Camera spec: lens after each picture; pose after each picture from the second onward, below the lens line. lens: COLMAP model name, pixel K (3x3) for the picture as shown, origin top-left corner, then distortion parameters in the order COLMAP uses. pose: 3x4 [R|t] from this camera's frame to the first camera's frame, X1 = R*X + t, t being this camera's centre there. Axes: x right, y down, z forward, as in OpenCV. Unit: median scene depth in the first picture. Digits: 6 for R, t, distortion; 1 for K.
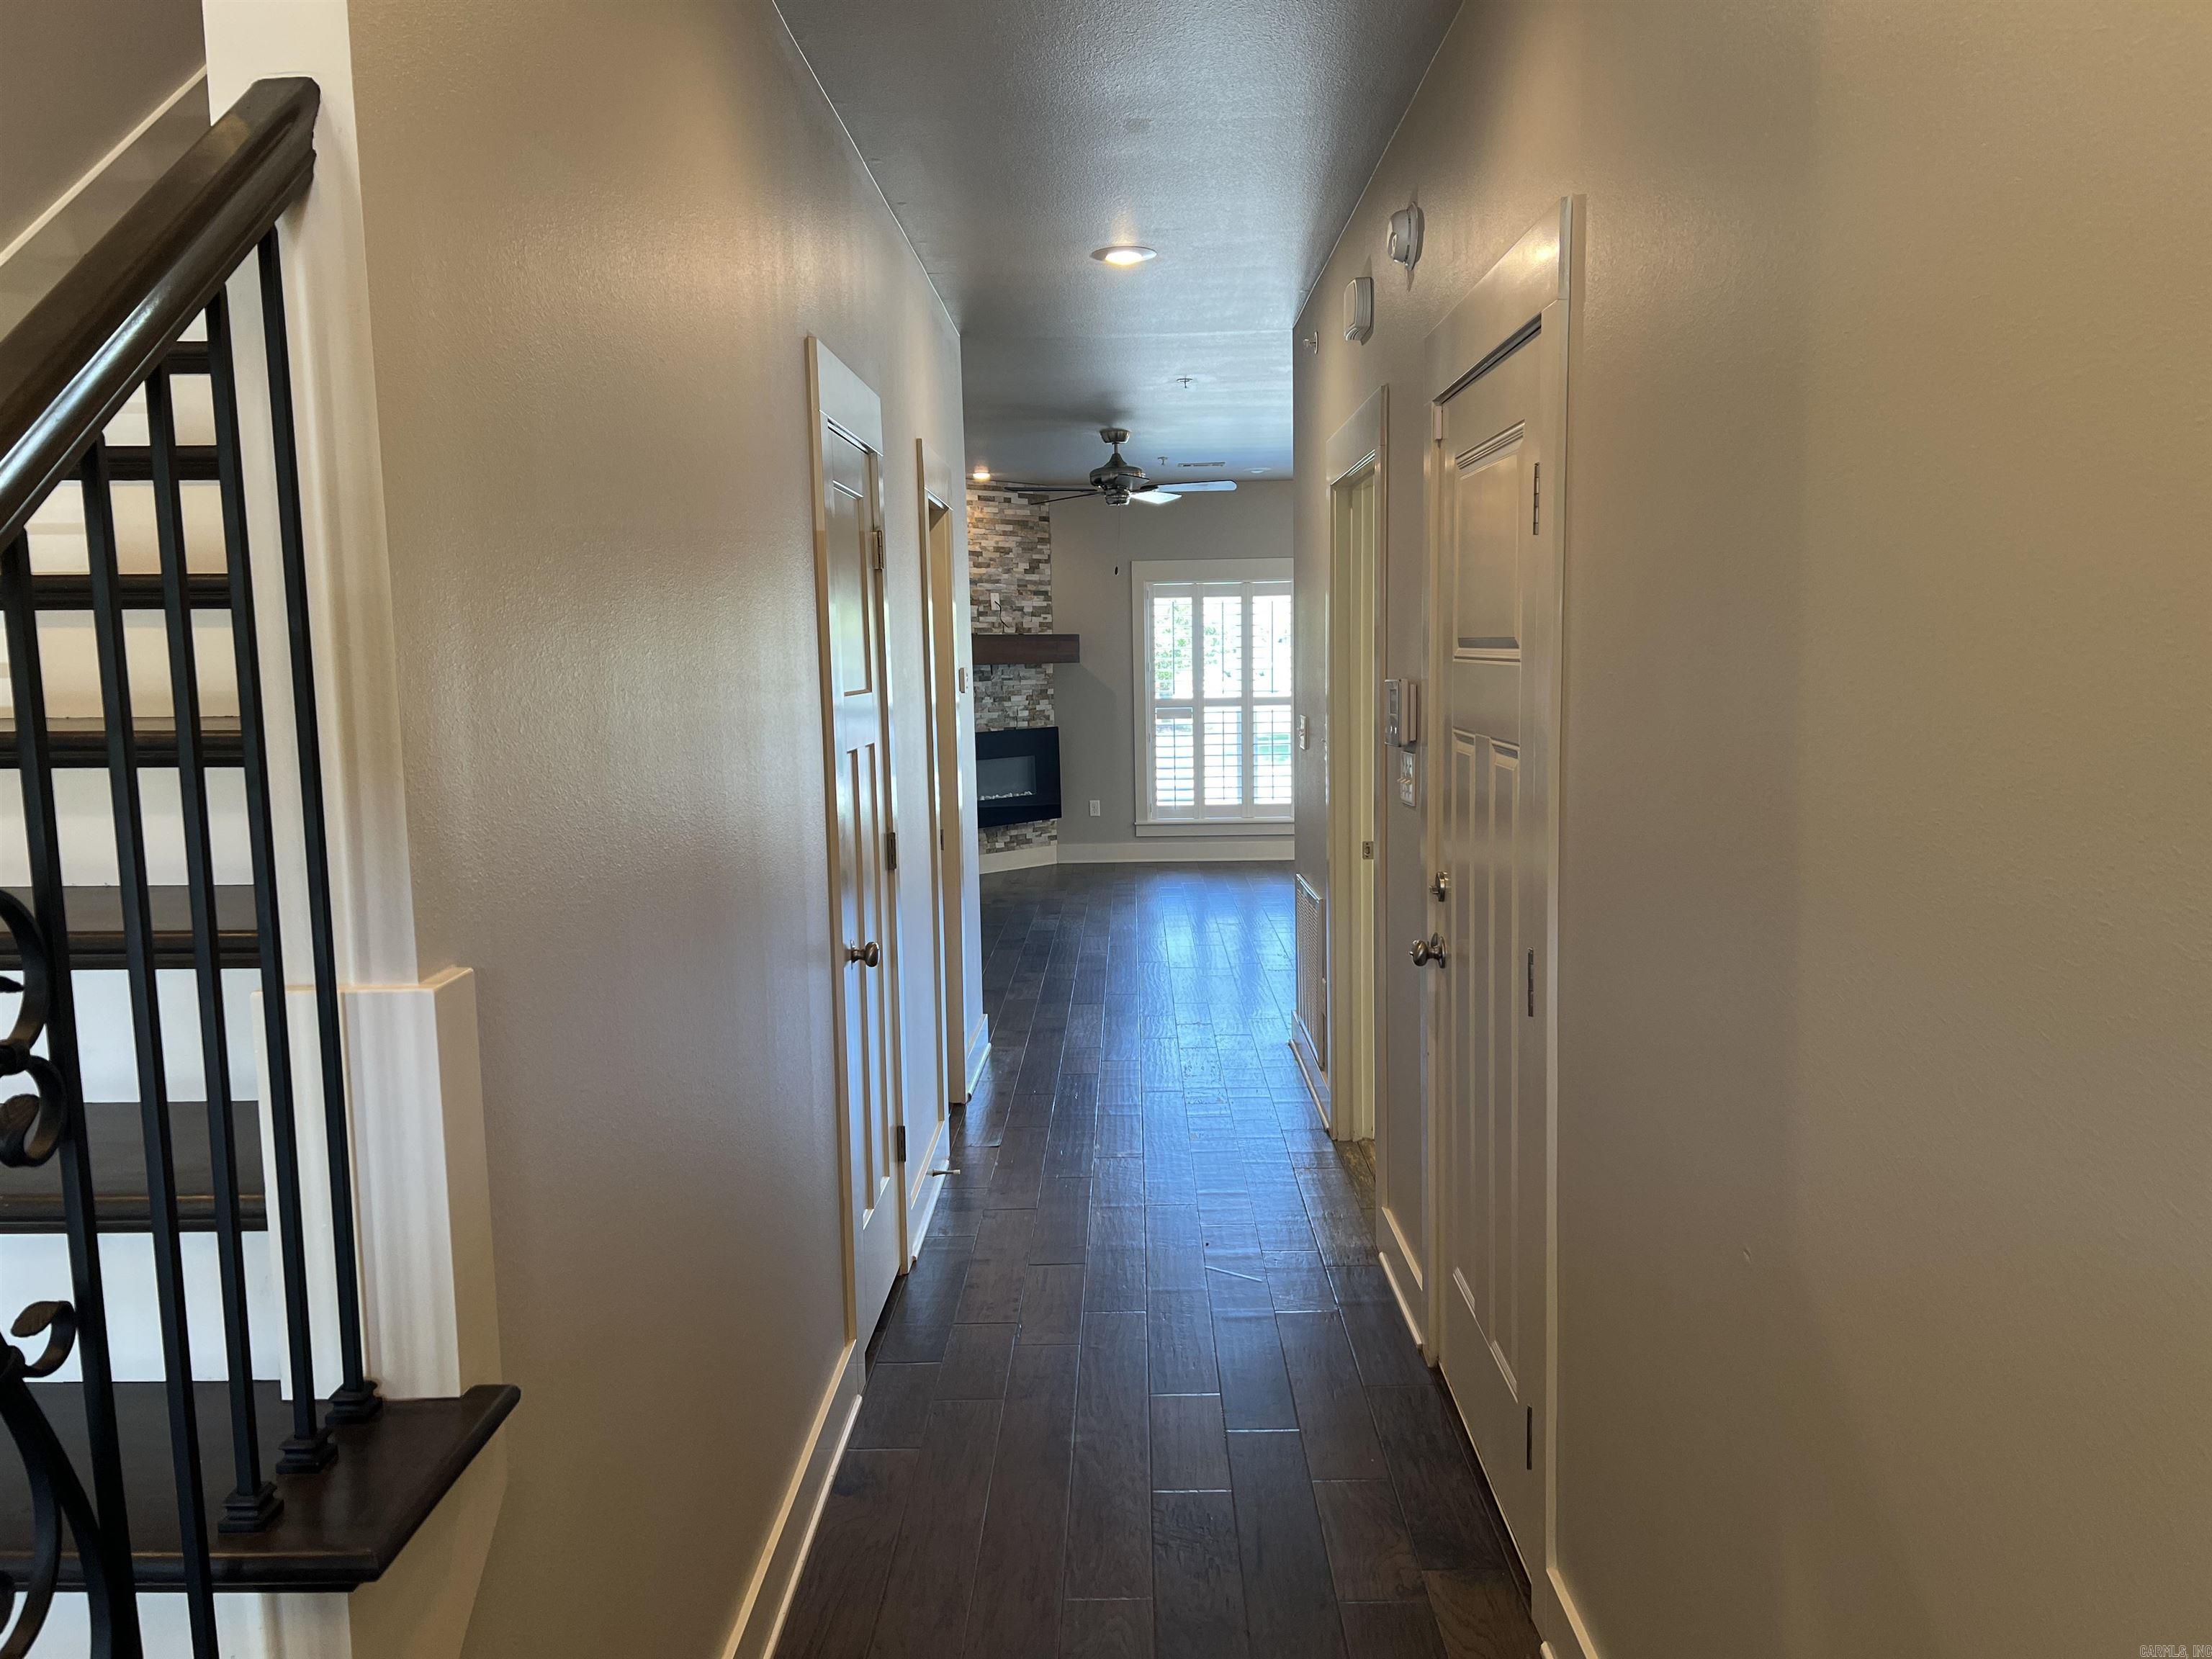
lens RADIAL K [[1668.0, 0, 1093.4], [0, 1668.0, 877.3], [0, 0, 1]] dist [0.075013, -0.085600]
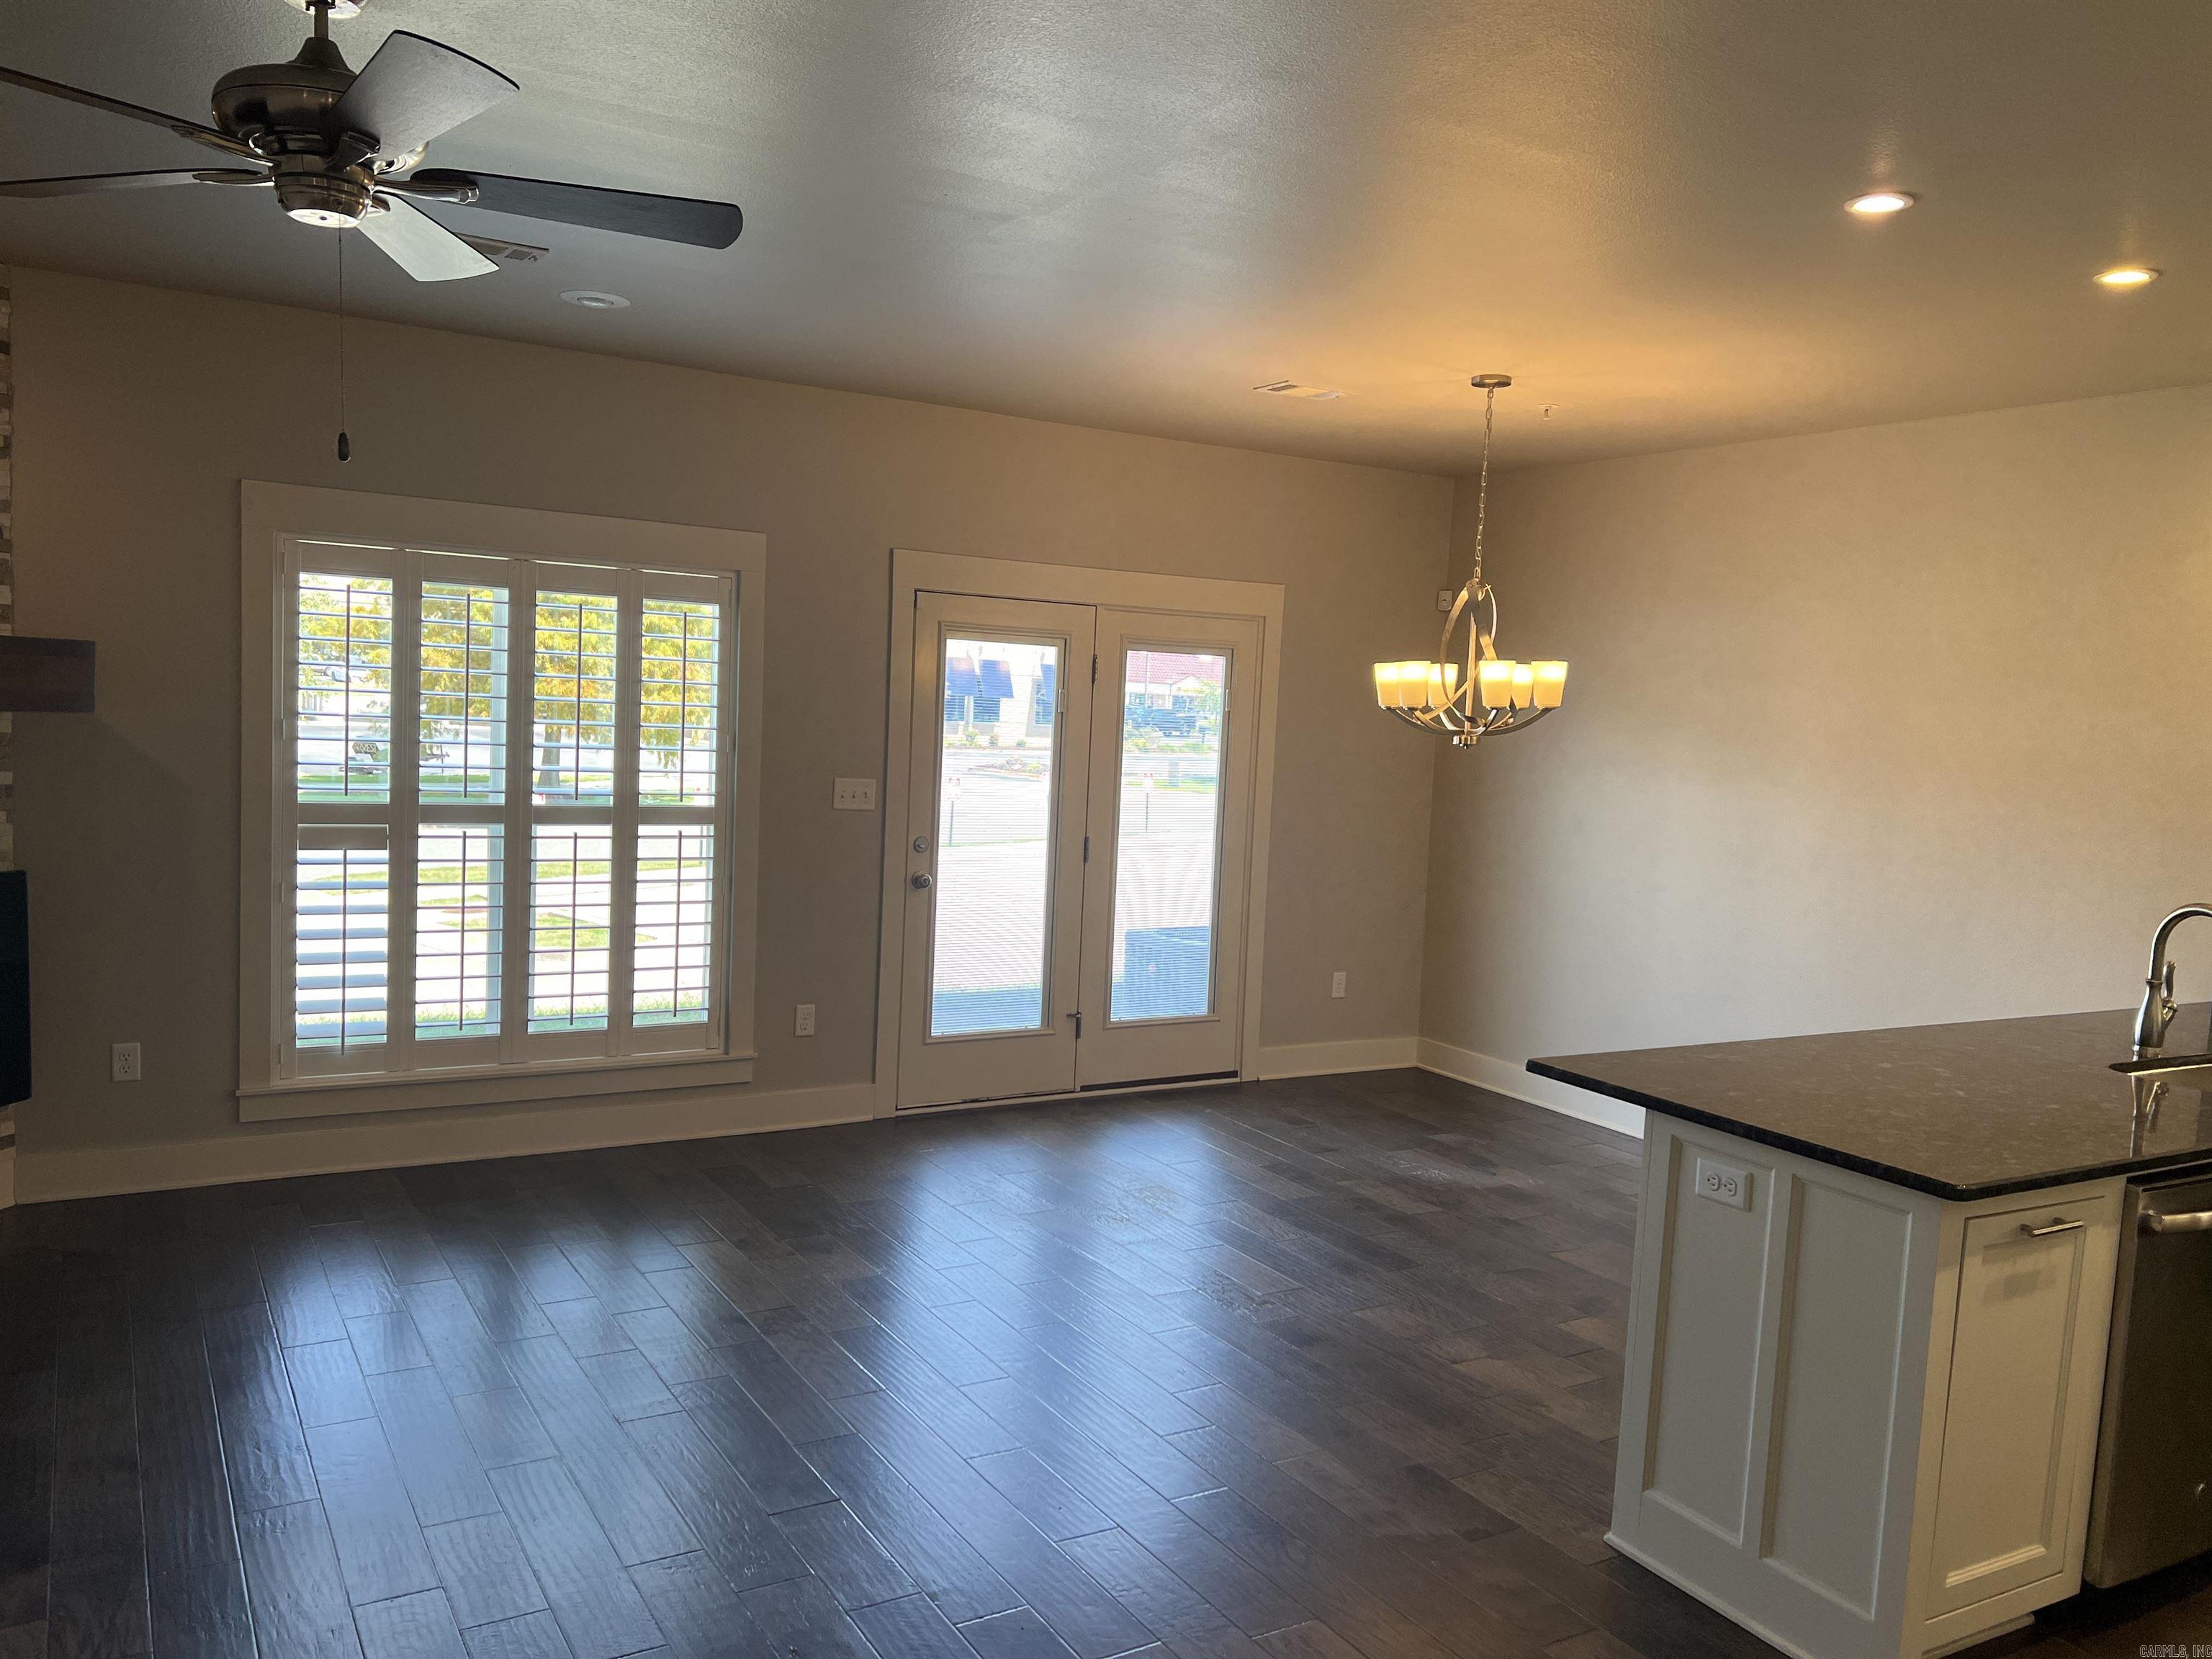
lens RADIAL K [[1668.0, 0, 1113.5], [0, 1668.0, 837.9], [0, 0, 1]] dist [0.075013, -0.085600]
pose [[0.843472, 0.015790, 0.536941, -0.019912], [0.009190, 0.998997, -0.043814, -0.078523], [-0.537095, 0.041890, 0.842481, 0.528751]]
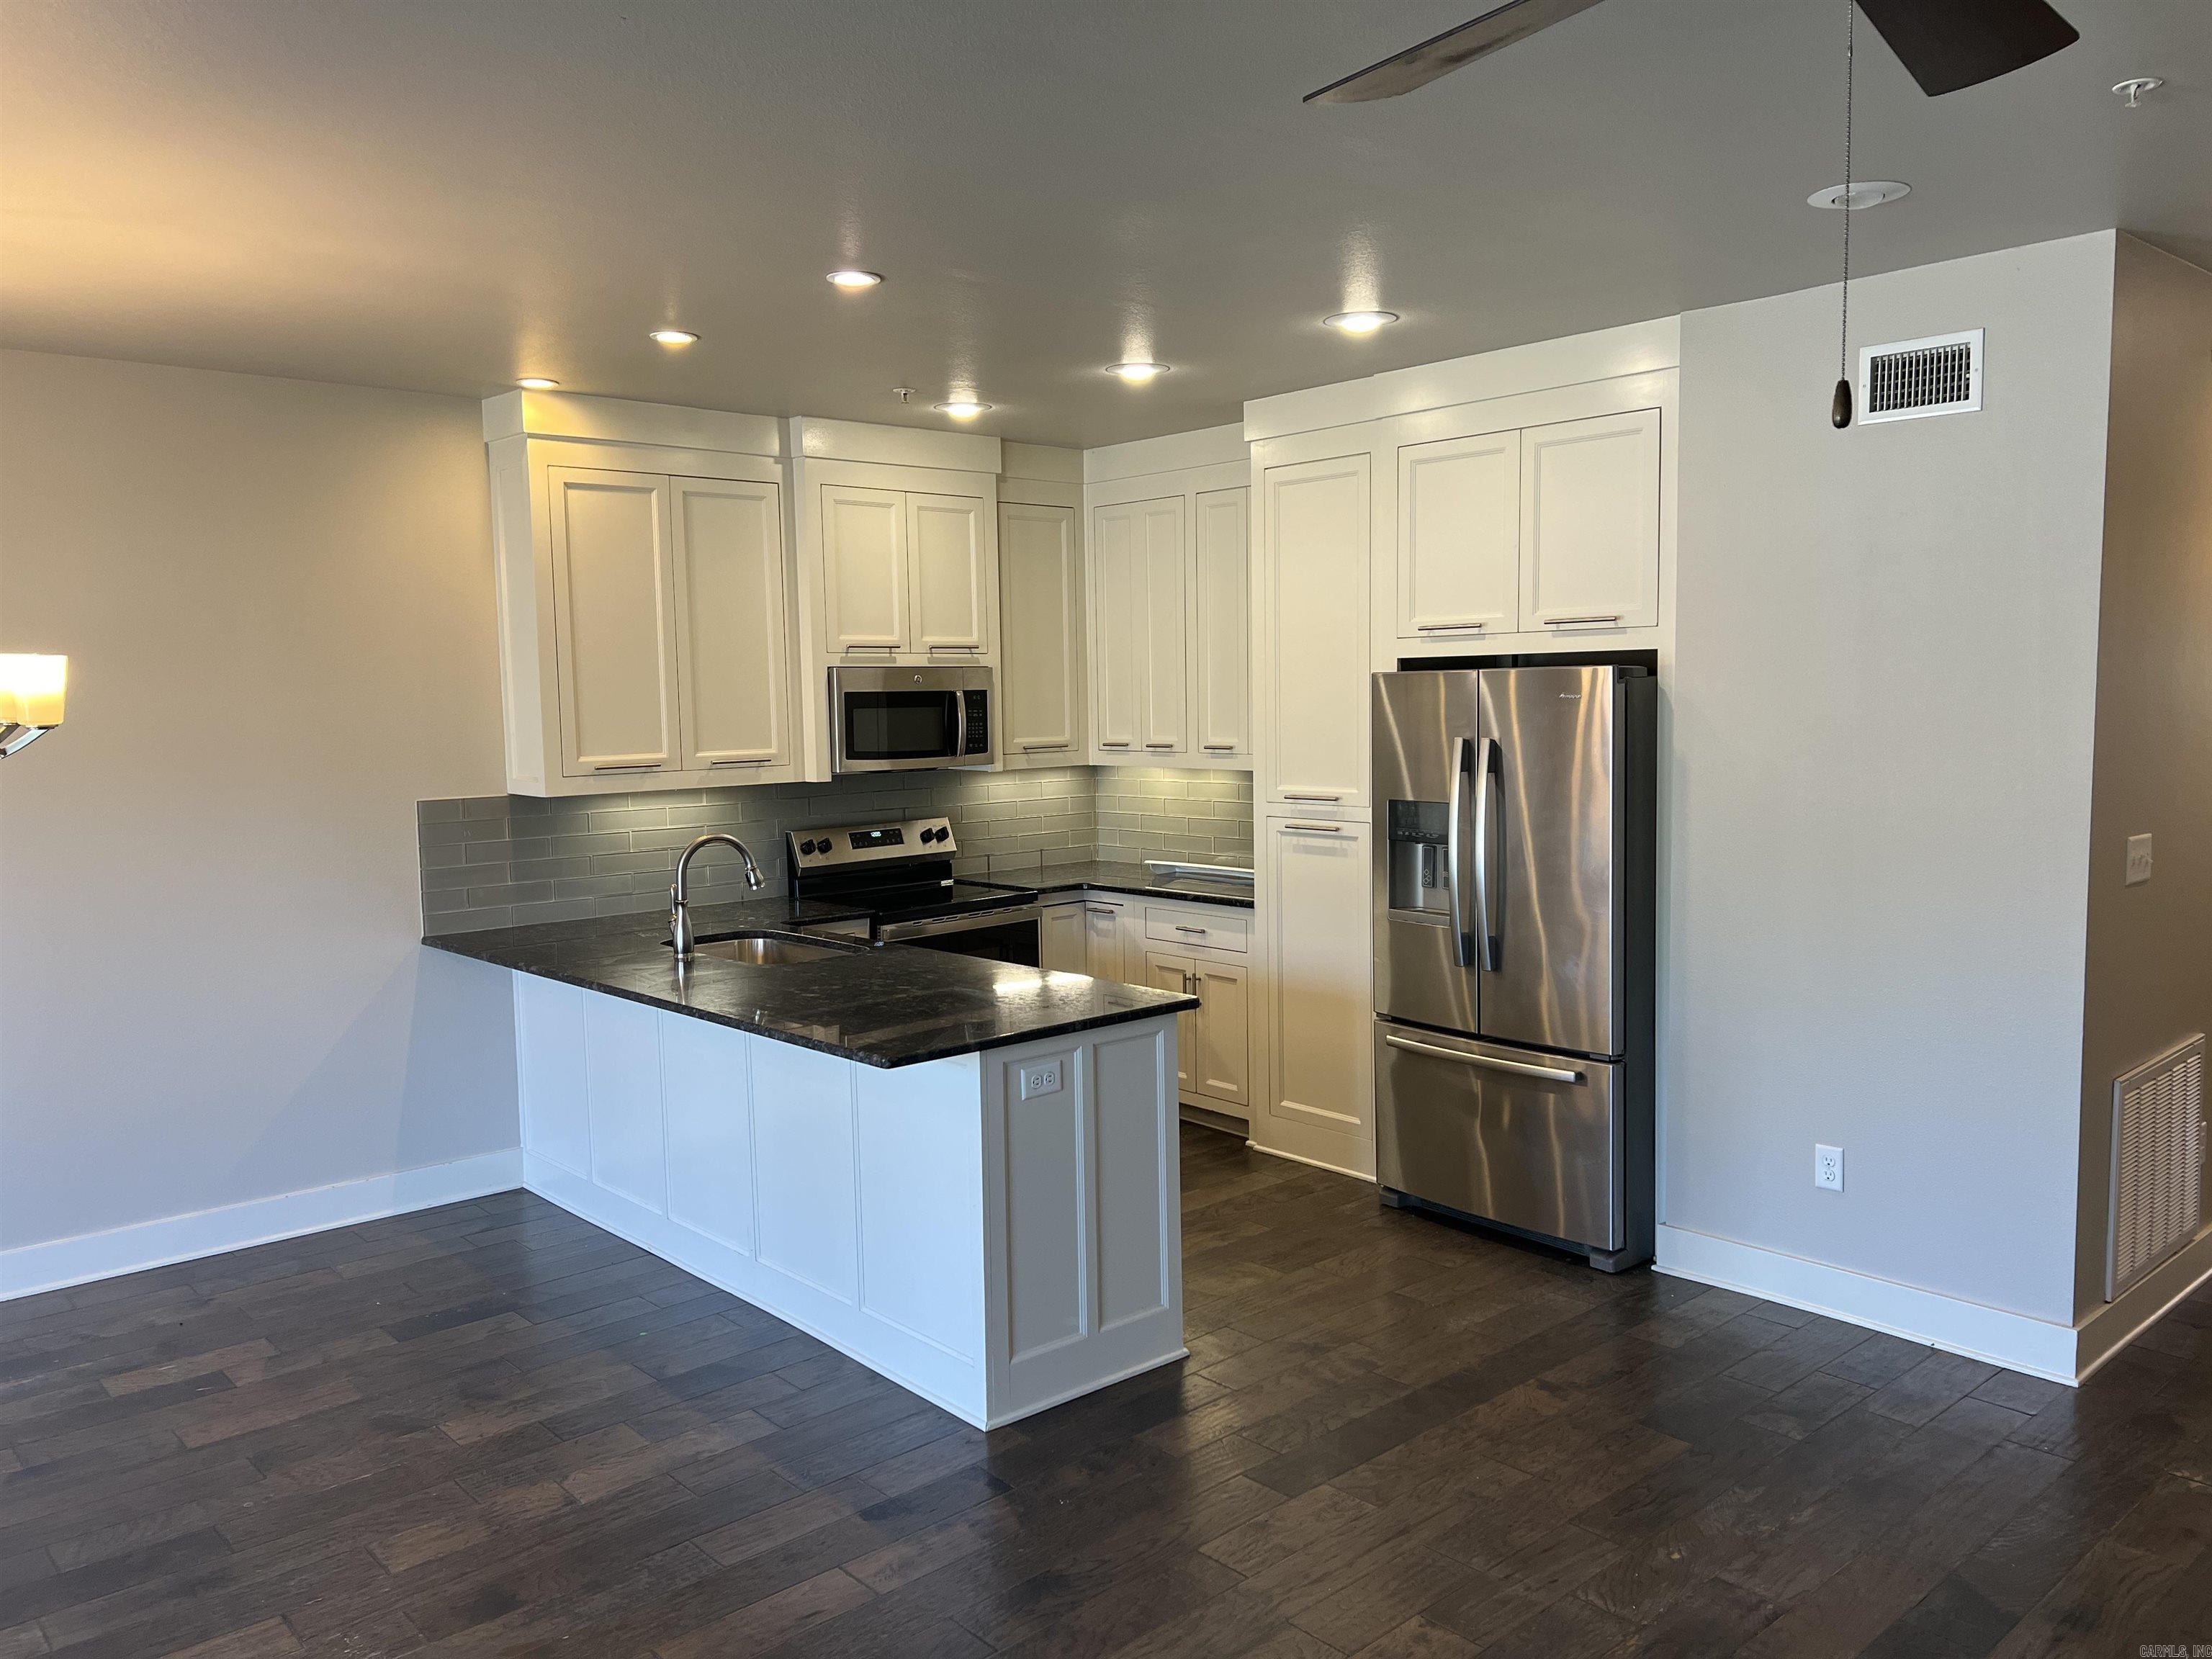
lens RADIAL K [[1668.0, 0, 1114.2], [0, 1668.0, 825.6], [0, 0, 1]] dist [0.075013, -0.085600]
pose [[-0.687747, -0.032849, 0.725207, -0.046446], [0.127686, 0.977928, 0.165387, -0.138800], [-0.714633, 0.206344, -0.668372, 0.911132]]
